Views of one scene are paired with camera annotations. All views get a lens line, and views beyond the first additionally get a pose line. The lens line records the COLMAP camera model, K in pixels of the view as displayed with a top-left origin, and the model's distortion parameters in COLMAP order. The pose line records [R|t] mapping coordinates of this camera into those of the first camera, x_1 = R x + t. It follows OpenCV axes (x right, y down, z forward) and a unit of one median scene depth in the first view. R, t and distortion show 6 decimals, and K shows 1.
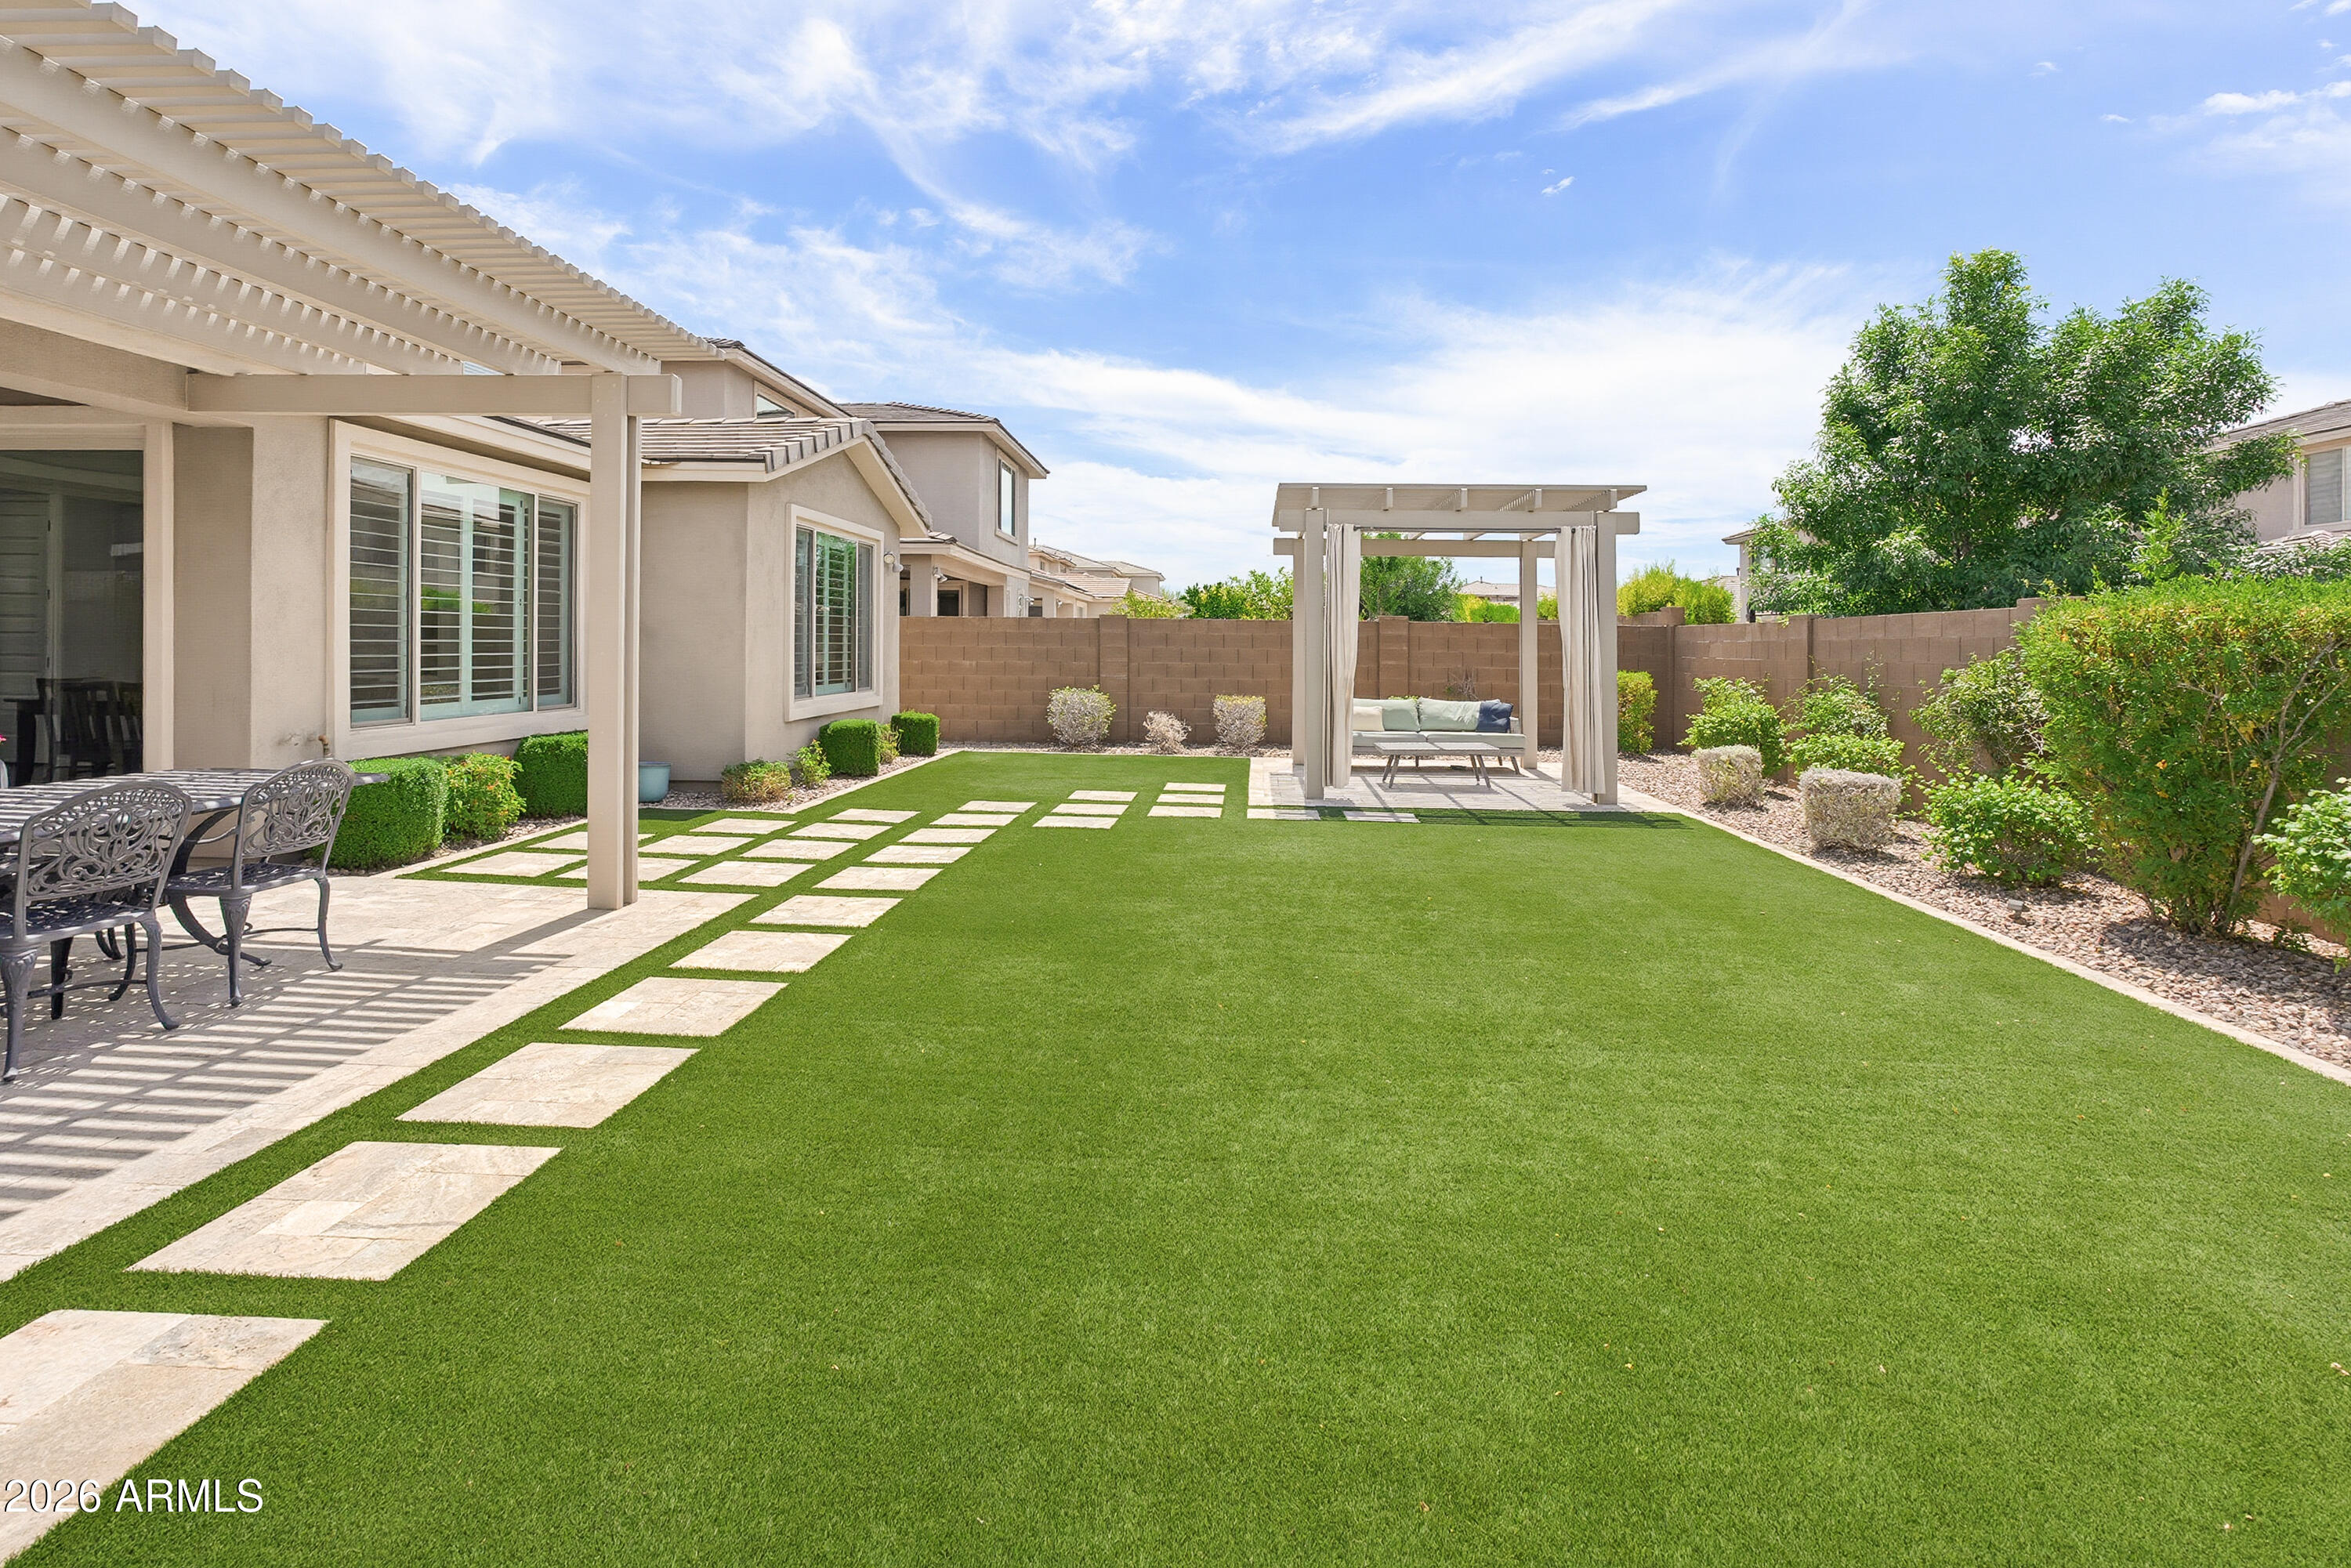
lens RADIAL K [[1060.0, 0, 1150.1], [0, 1060.0, 646.3], [0, 0, 1]] dist [-0.029542, 0.013034]
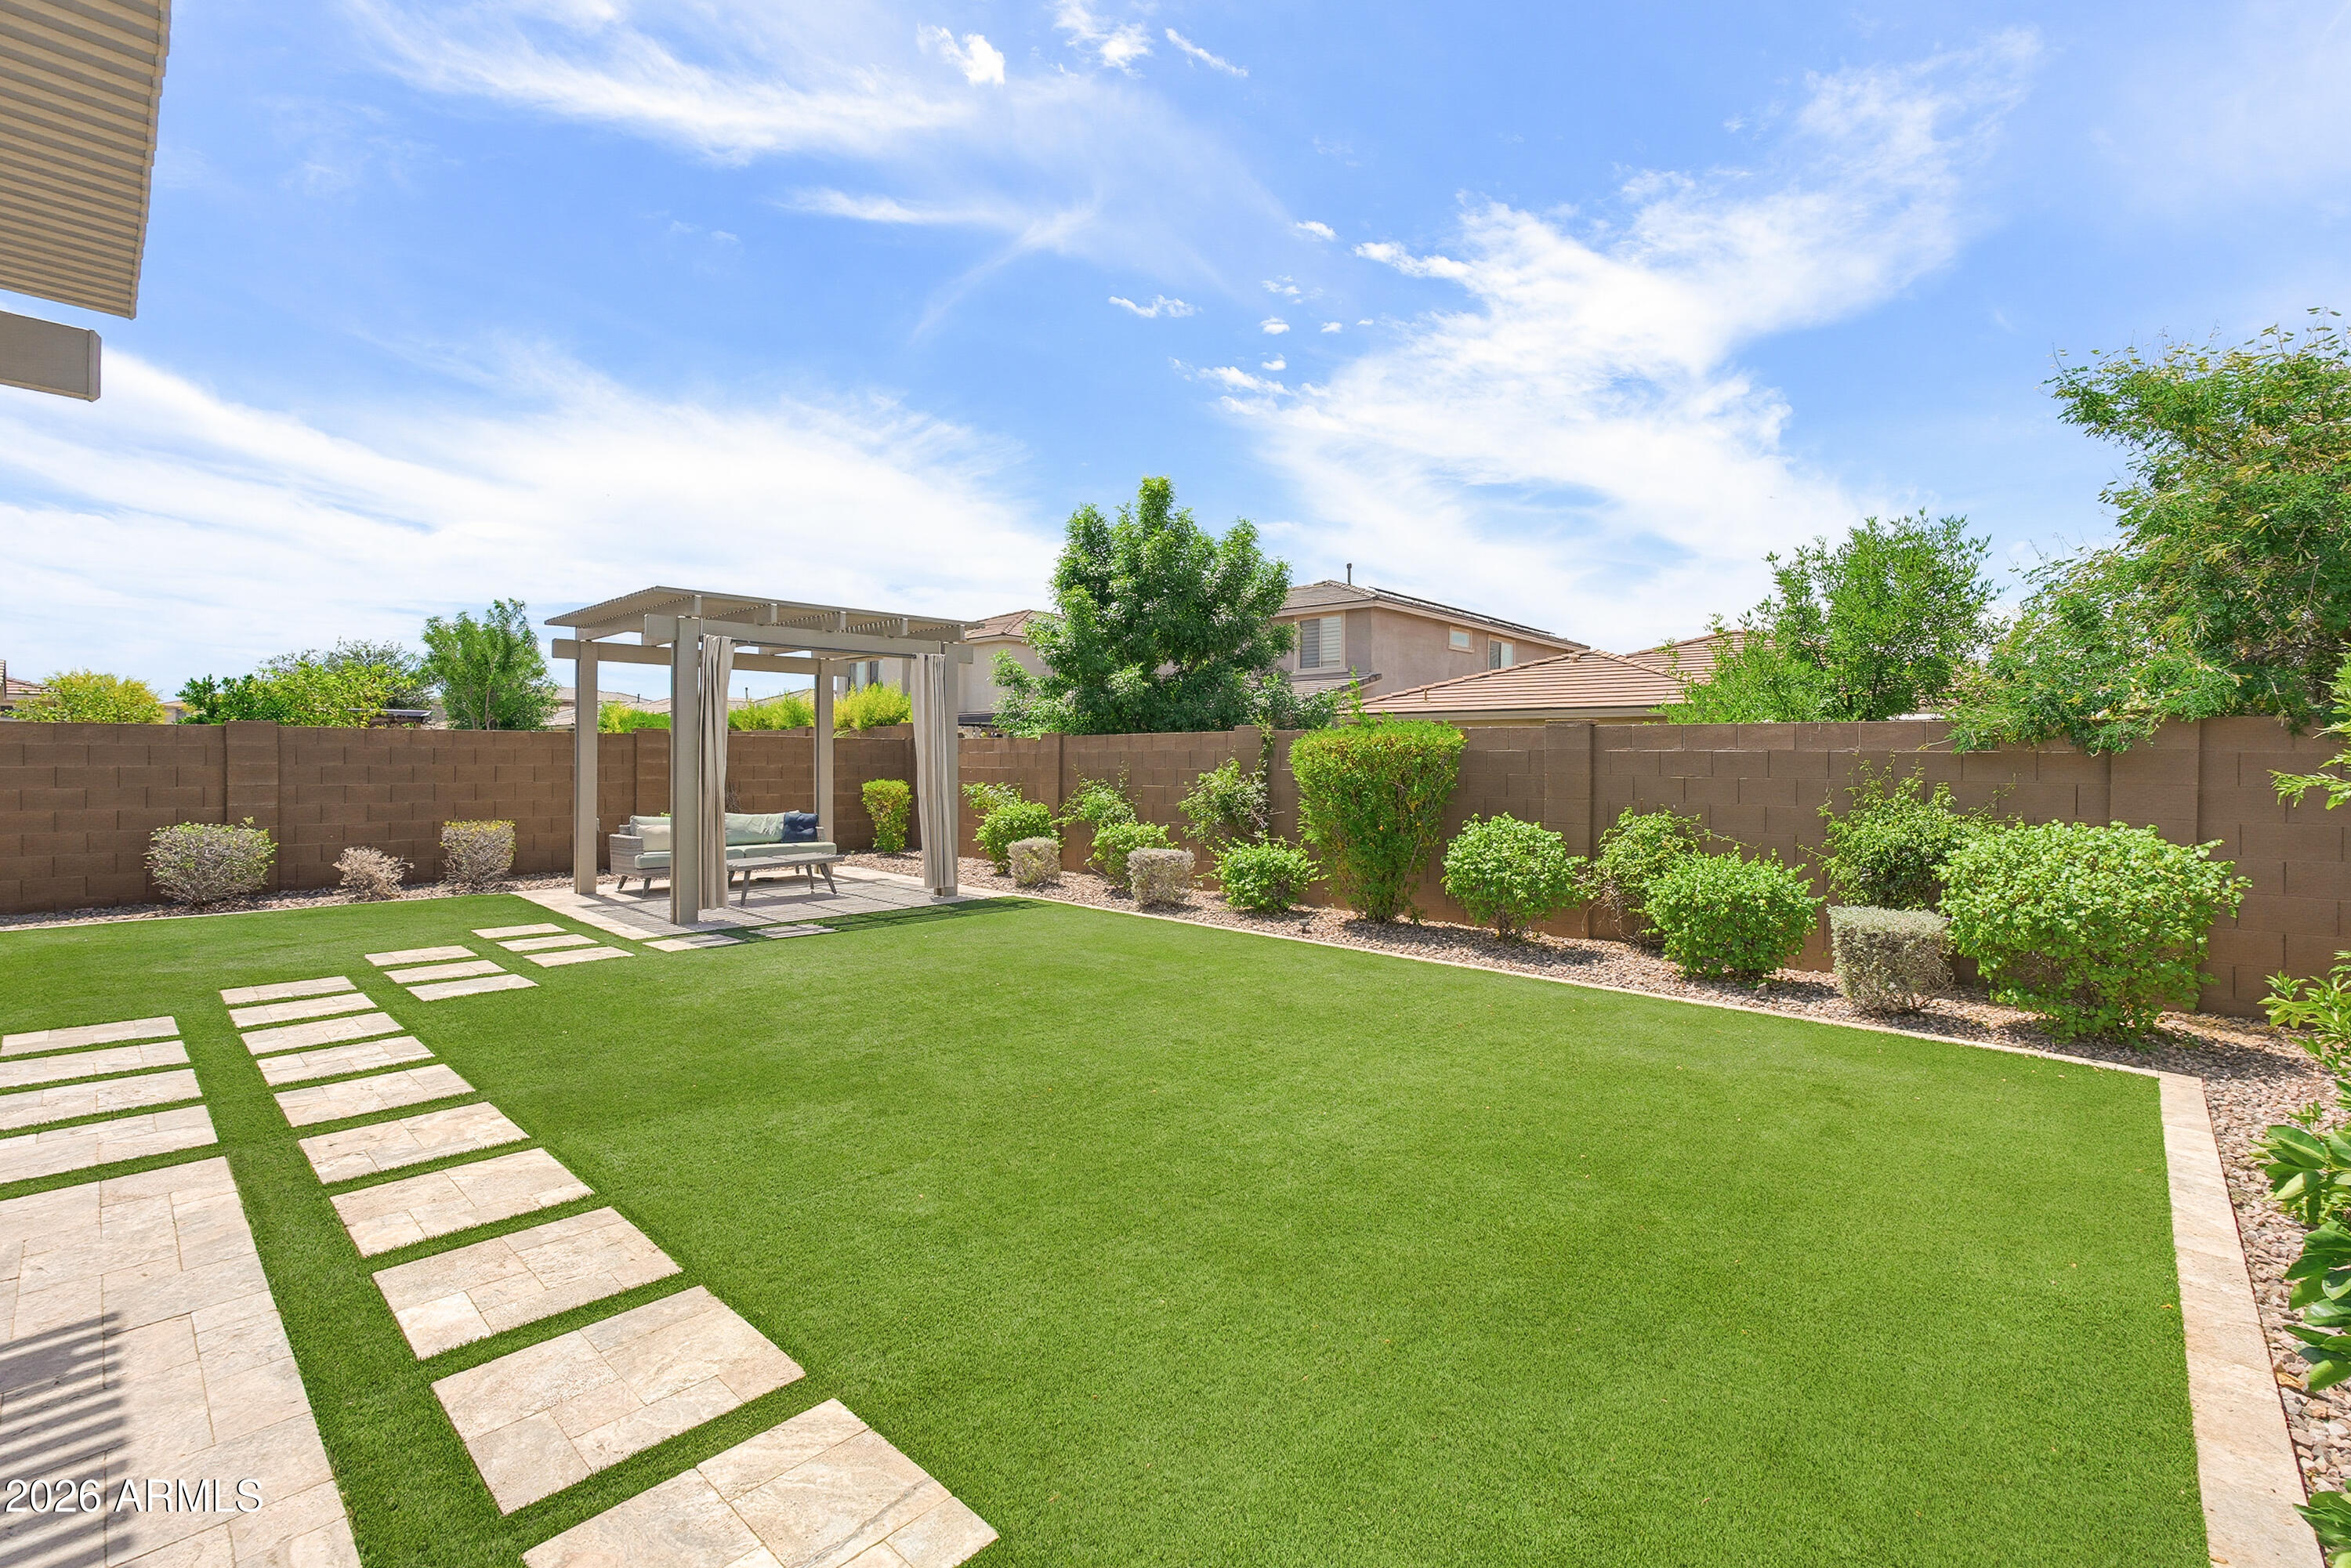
lens RADIAL K [[1060.0, 0, 1166.8], [0, 1060.0, 760.3], [0, 0, 1]] dist [-0.029542, 0.013034]
pose [[0.633370, -0.011156, 0.773769, -0.246377], [0.006020, 0.999937, 0.009490, -0.006471], [-0.773826, -0.001352, 0.633397, 0.066617]]
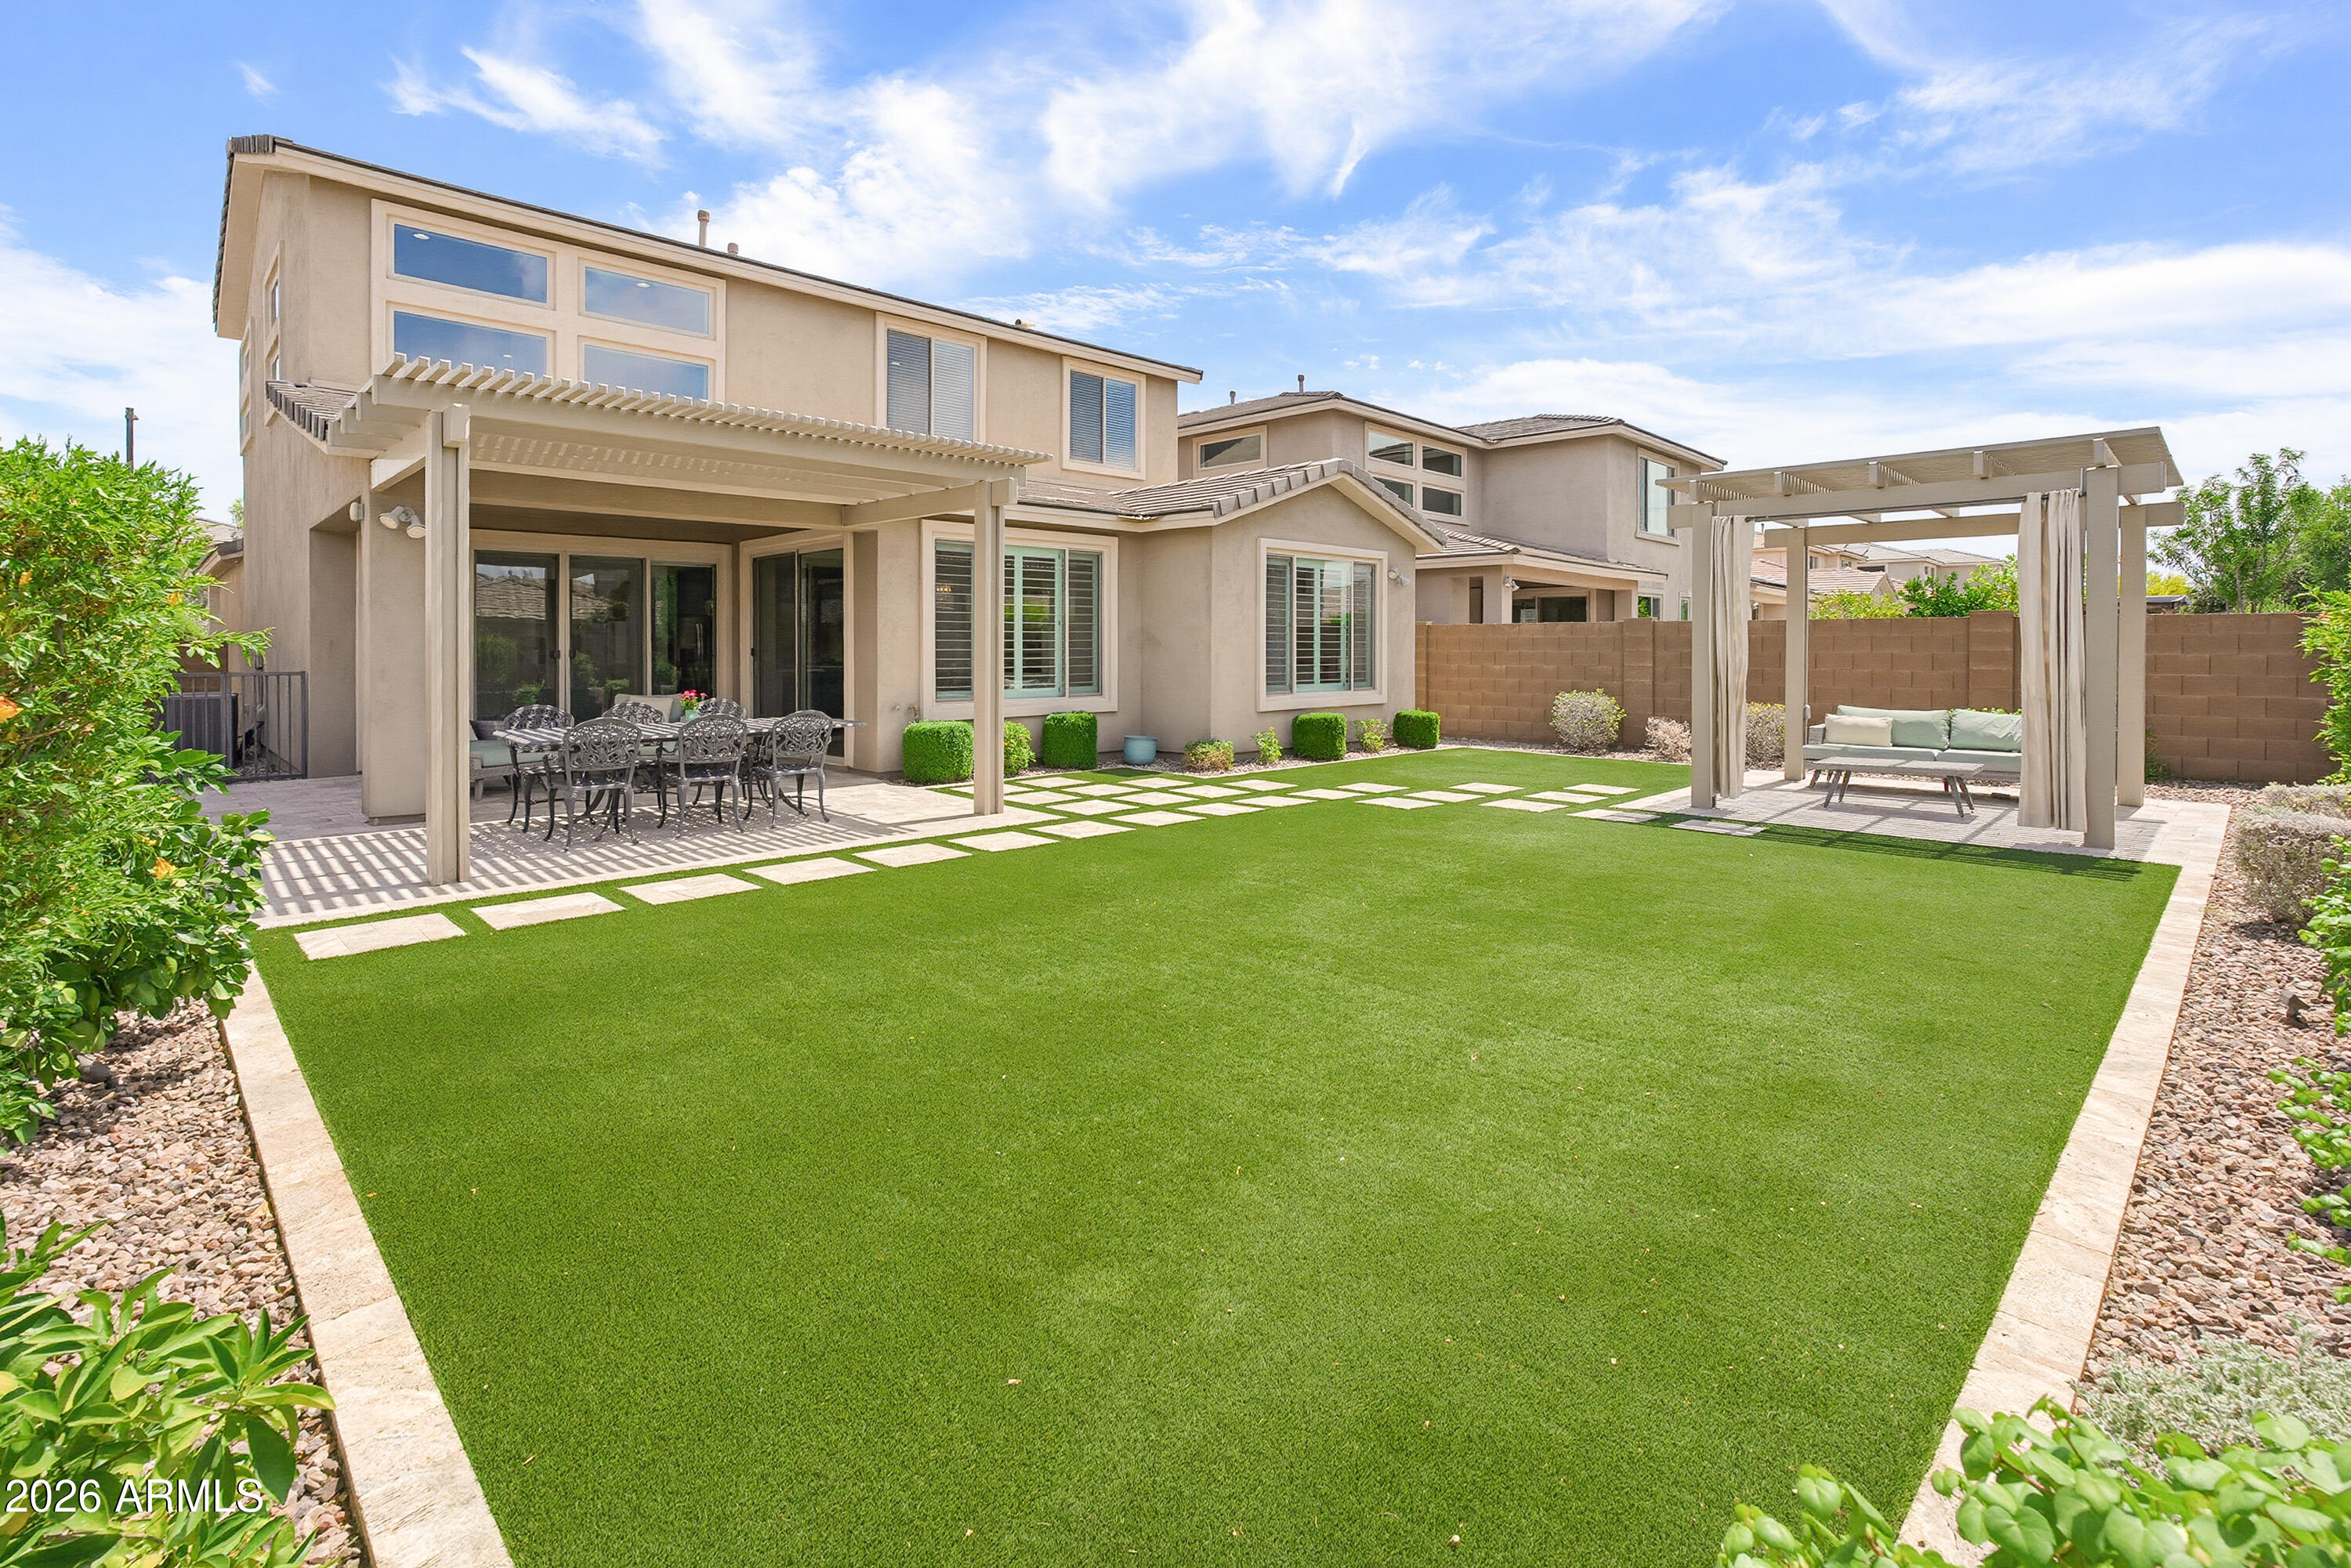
lens RADIAL K [[1060.0, 0, 1173.0], [0, 1060.0, 661.4], [0, 0, 1]] dist [-0.029542, 0.013034]
pose [[0.755495, -0.001891, -0.655151, 0.352590], [0.006304, 0.999971, 0.004383, 0.004568], [0.655124, -0.007441, 0.755485, -0.014369]]
